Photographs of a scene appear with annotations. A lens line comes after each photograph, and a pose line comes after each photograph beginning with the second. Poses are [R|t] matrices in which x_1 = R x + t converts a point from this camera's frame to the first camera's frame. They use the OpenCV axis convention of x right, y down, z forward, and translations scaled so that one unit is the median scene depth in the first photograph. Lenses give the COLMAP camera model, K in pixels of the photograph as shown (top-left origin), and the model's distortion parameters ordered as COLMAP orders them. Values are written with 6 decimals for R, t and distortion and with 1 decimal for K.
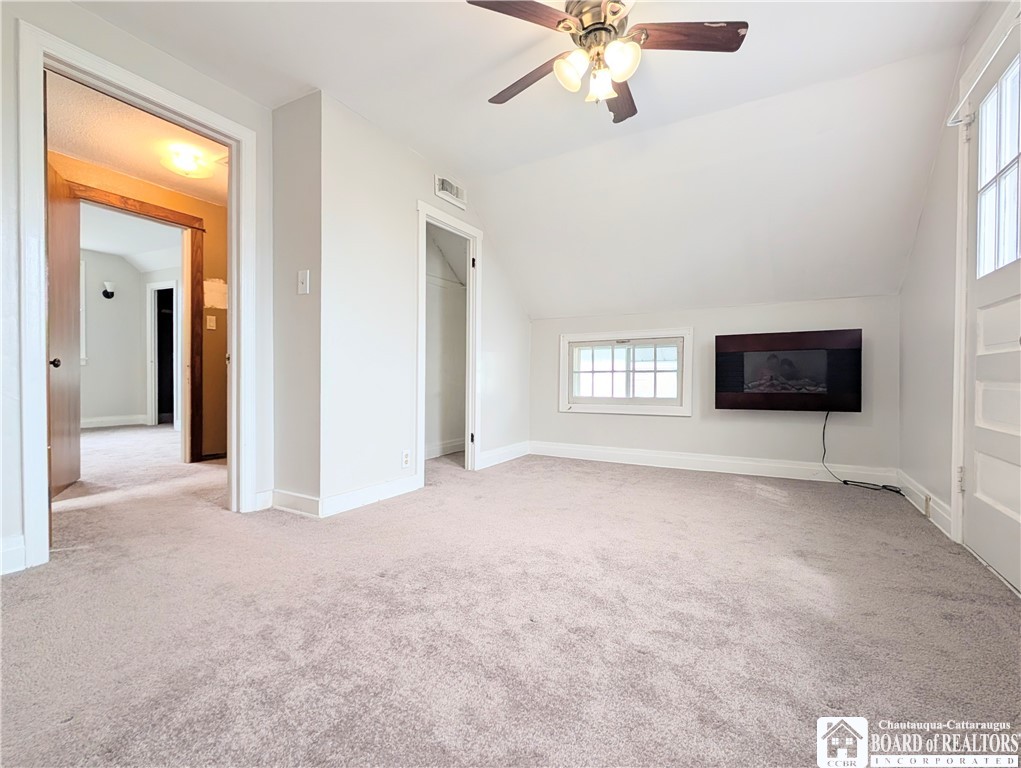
lens RADIAL K [[461.5, 0, 510.5], [0, 461.5, 384.0], [0, 0, 1]] dist [-0.000282, 0.000258]
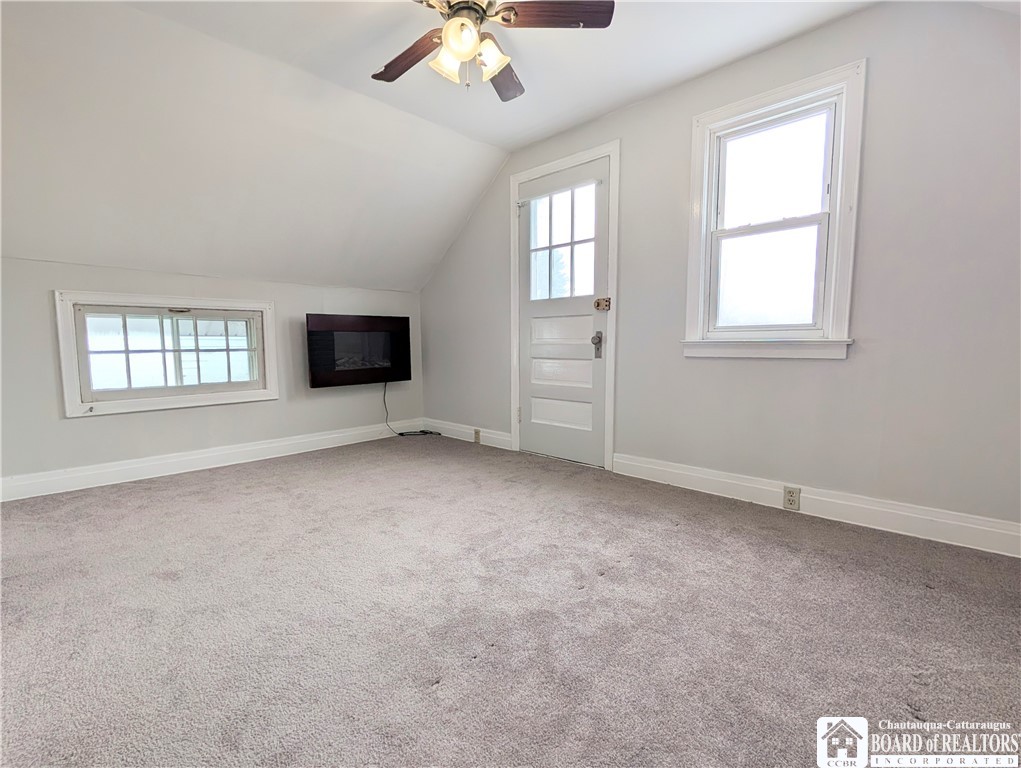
lens RADIAL K [[461.5, 0, 510.5], [0, 461.5, 384.0], [0, 0, 1]] dist [-0.000282, 0.000258]
pose [[0.246797, -0.087787, 0.965083, -0.377715], [0.016633, 0.996125, 0.086357, -0.031318], [-0.968924, -0.005261, 0.247301, 0.321873]]
